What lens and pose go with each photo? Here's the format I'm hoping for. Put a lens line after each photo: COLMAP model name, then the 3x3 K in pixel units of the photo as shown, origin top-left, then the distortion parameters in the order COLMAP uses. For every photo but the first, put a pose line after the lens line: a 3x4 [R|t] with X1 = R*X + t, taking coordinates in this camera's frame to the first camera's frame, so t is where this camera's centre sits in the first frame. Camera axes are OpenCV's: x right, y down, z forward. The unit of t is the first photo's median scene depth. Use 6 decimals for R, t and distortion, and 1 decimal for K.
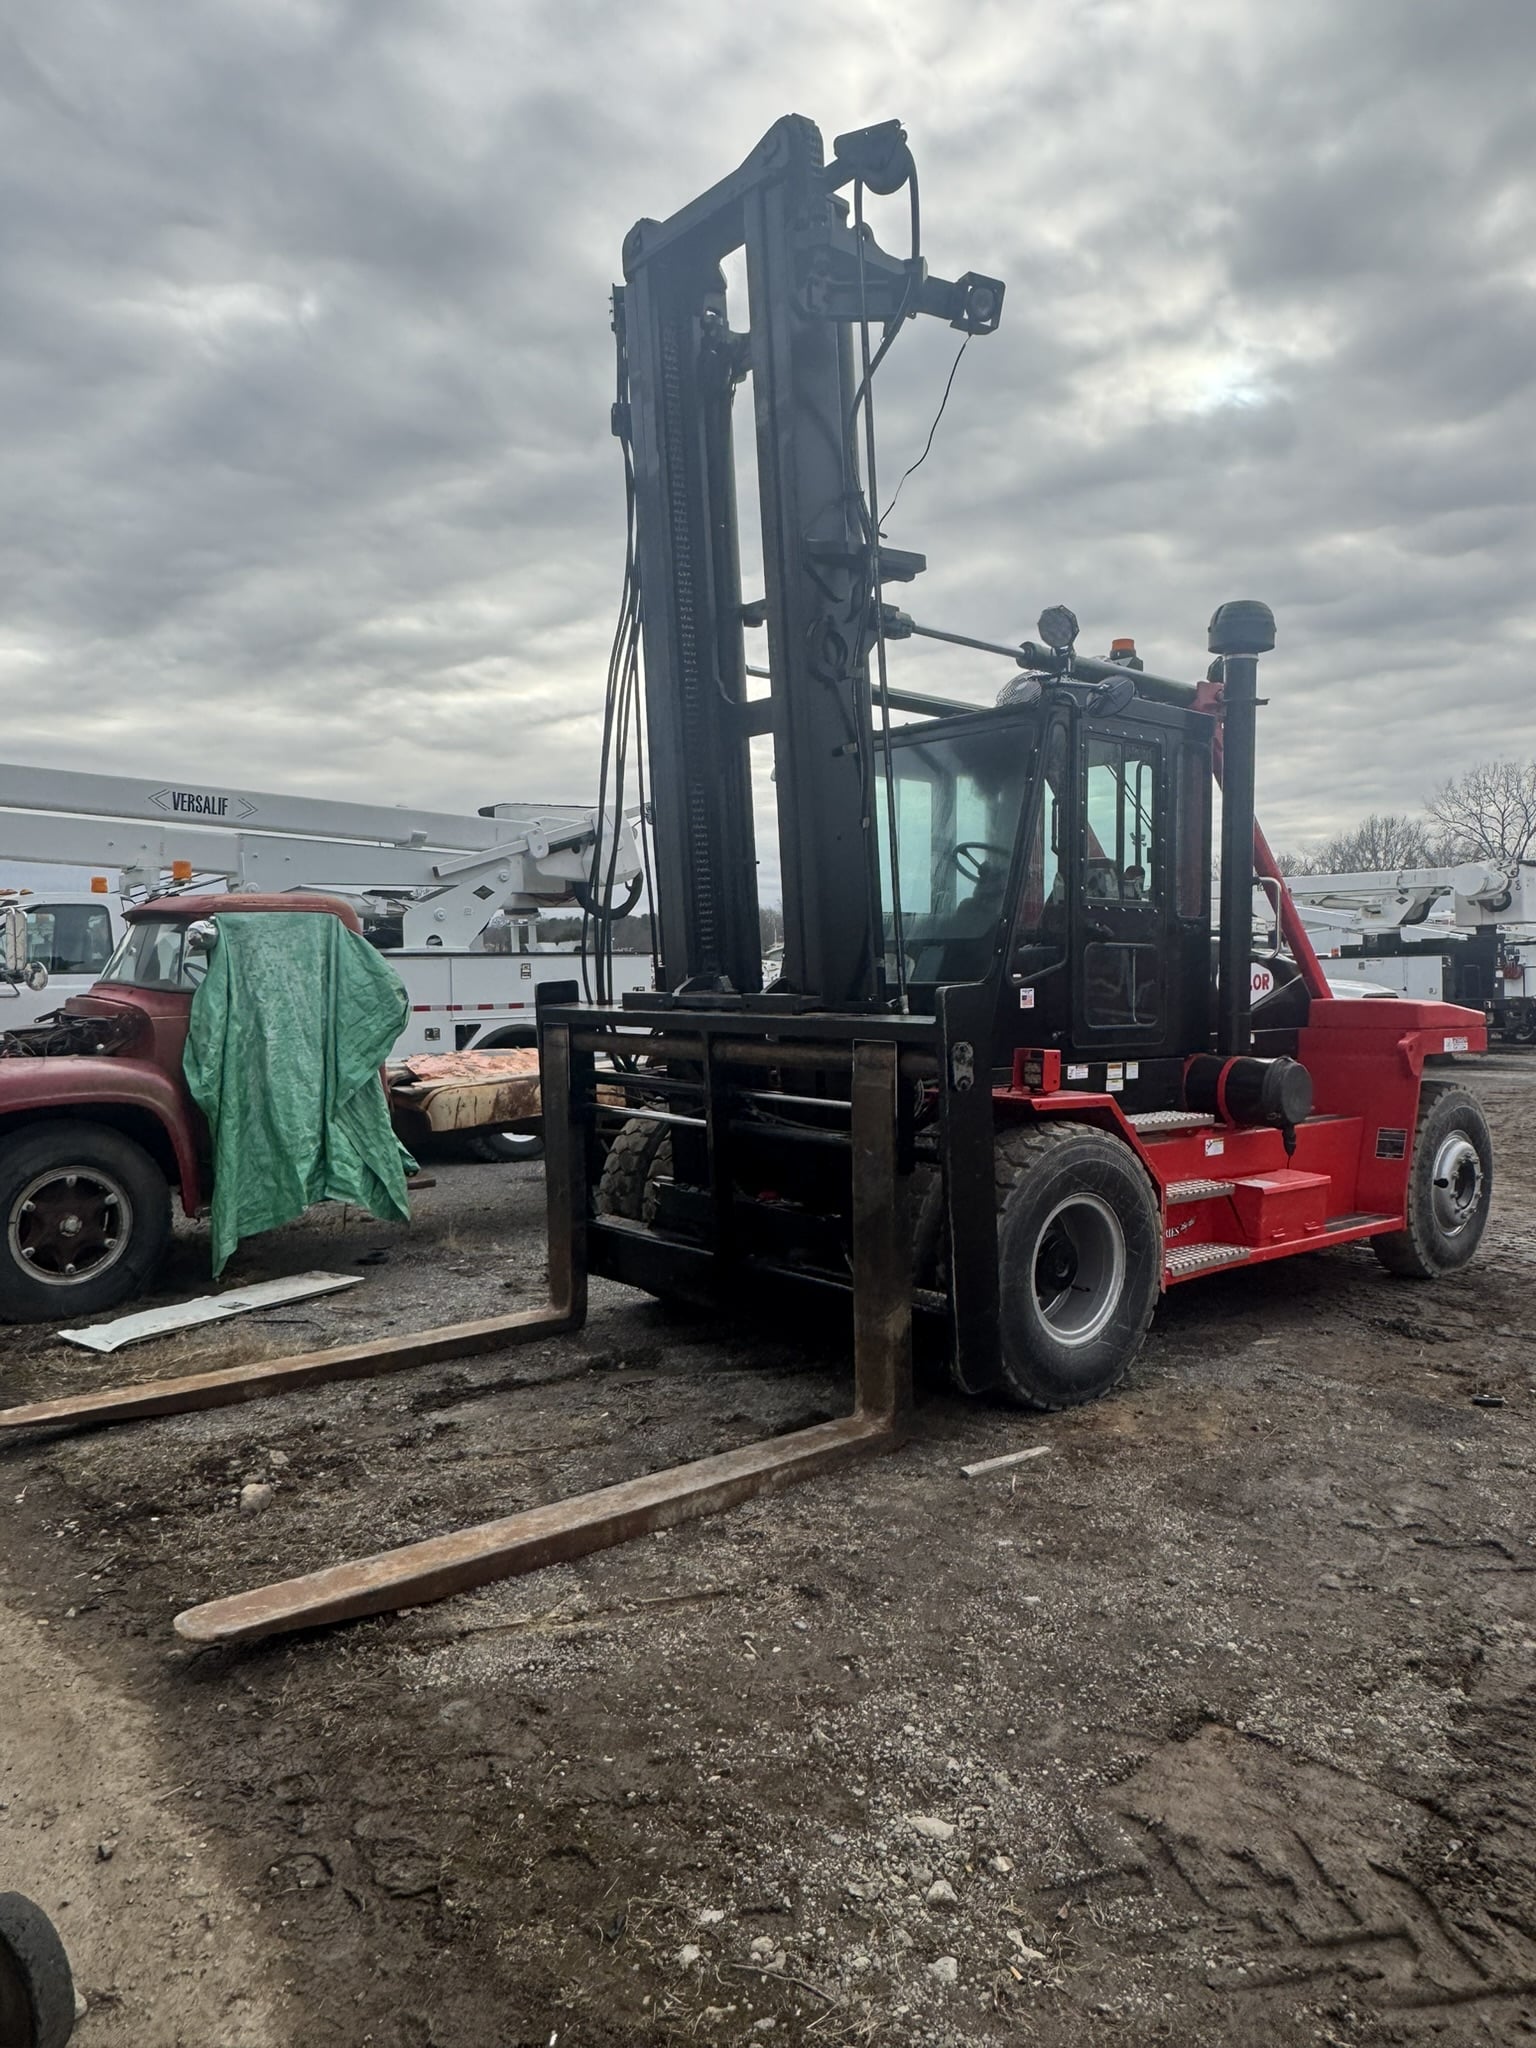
lens RADIAL K [[1400.9, 0, 762.7], [0, 1400.9, 1001.6], [0, 0, 1]] dist [-0.000975, -0.000828]
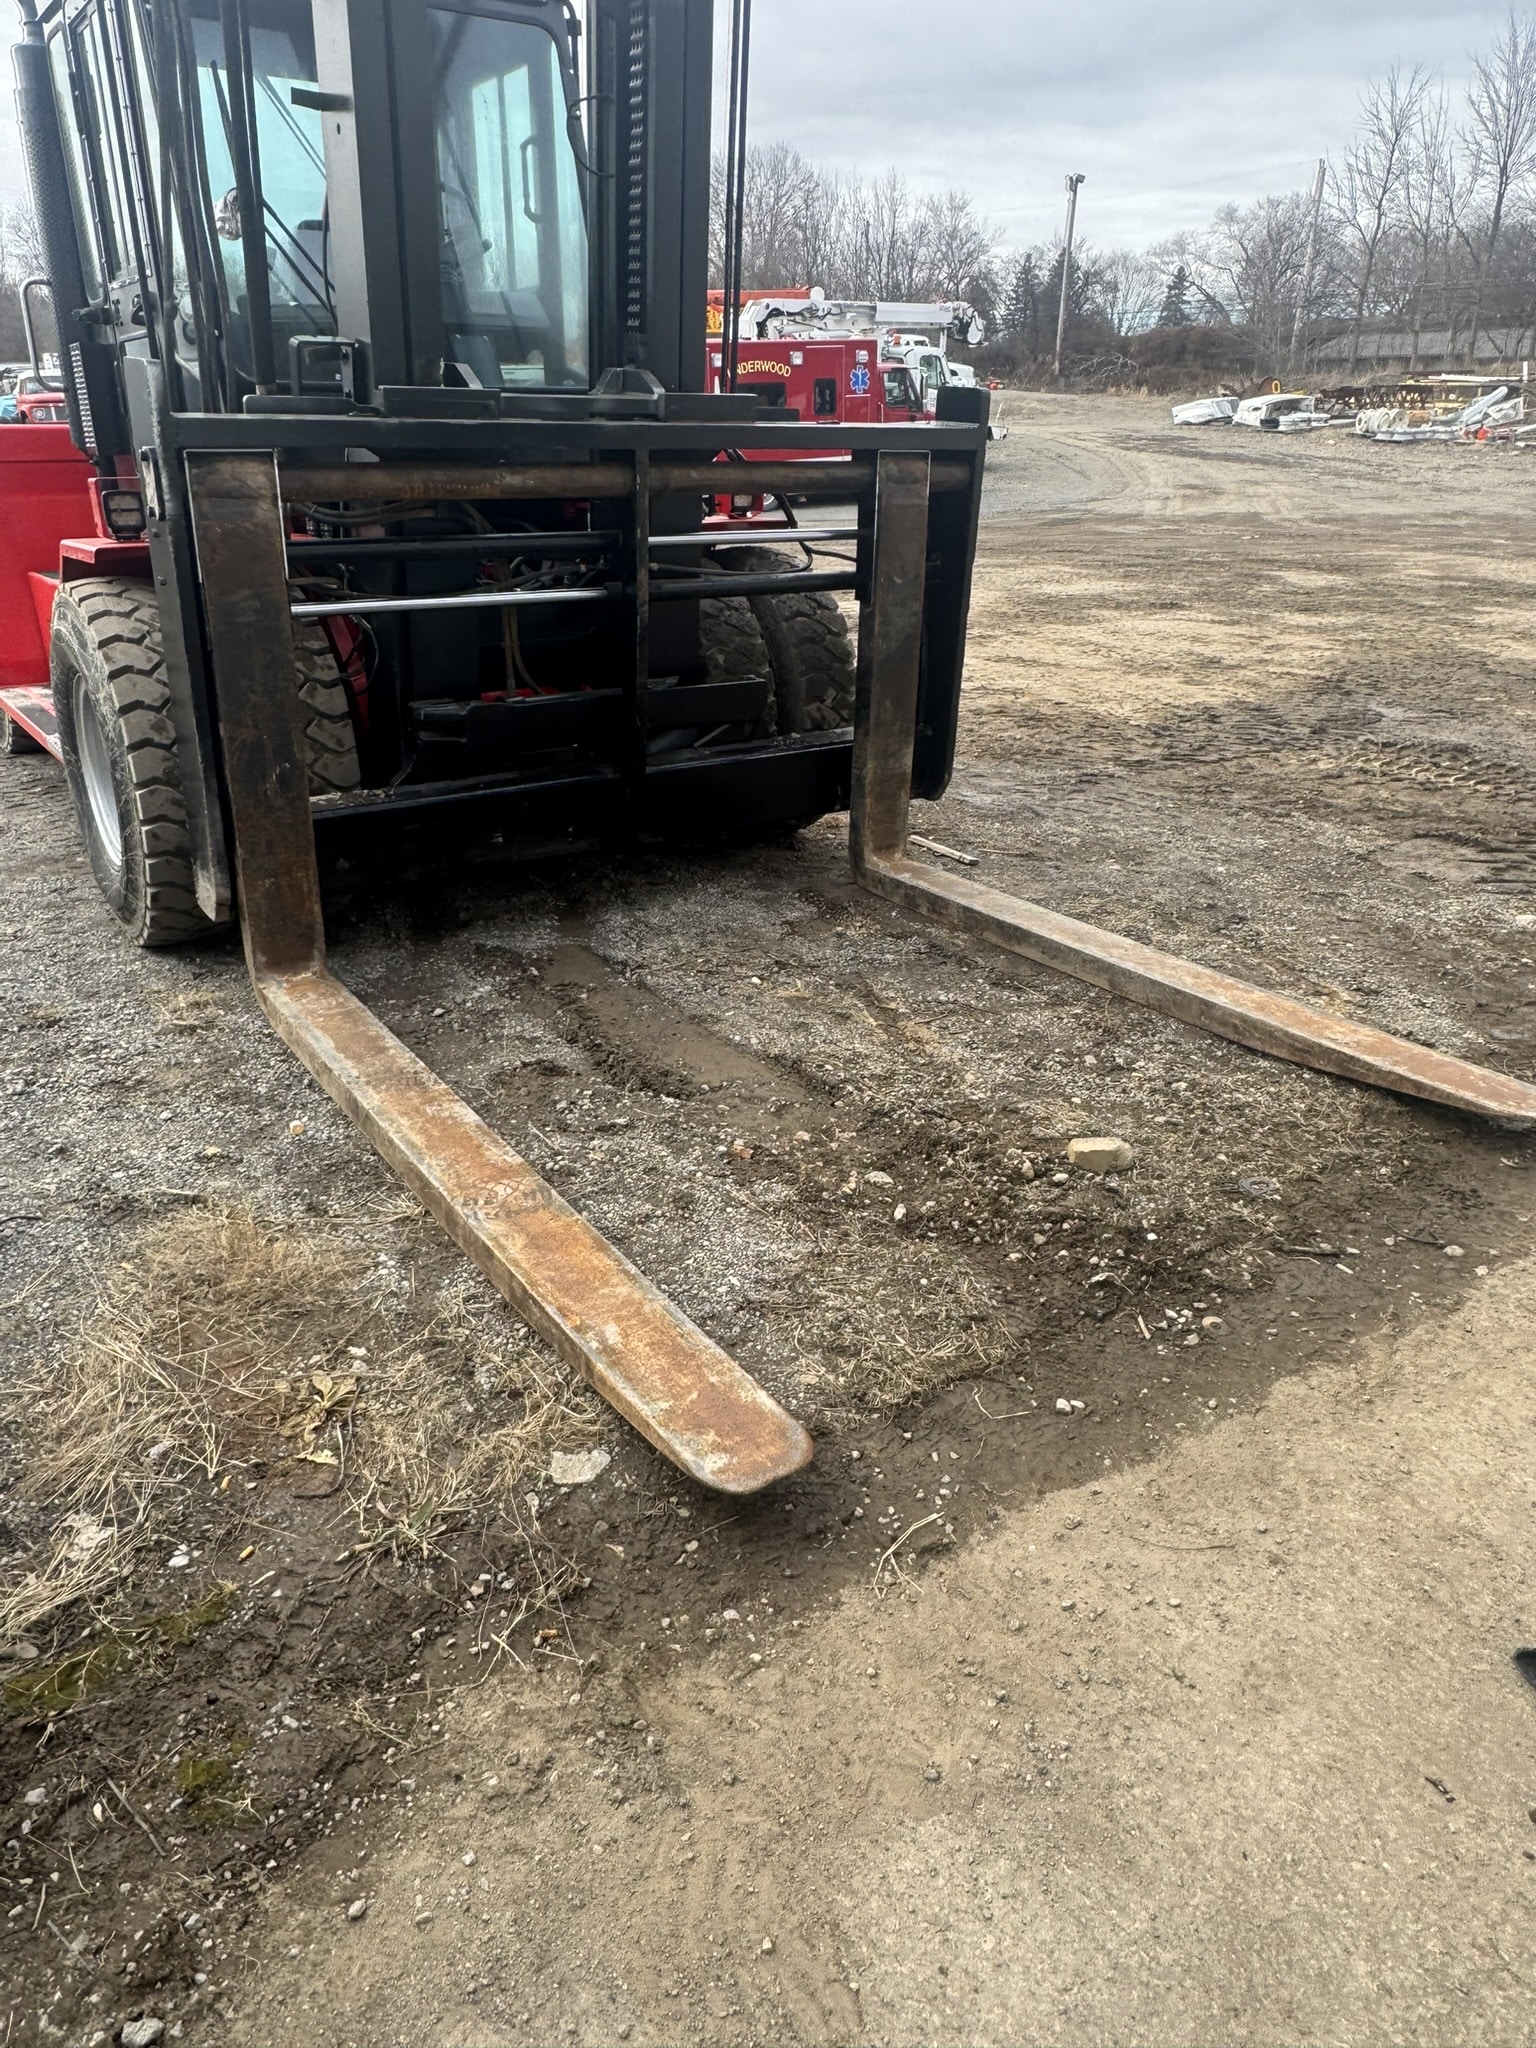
lens RADIAL K [[1400.9, 0, 762.7], [0, 1400.9, 1001.6], [0, 0, 1]] dist [-0.000975, -0.000828]
pose [[0.103876, -0.363946, 0.925610, -1.179741], [0.018697, 0.931194, 0.364044, 0.037044], [-0.994415, -0.020509, 0.103533, 1.302028]]
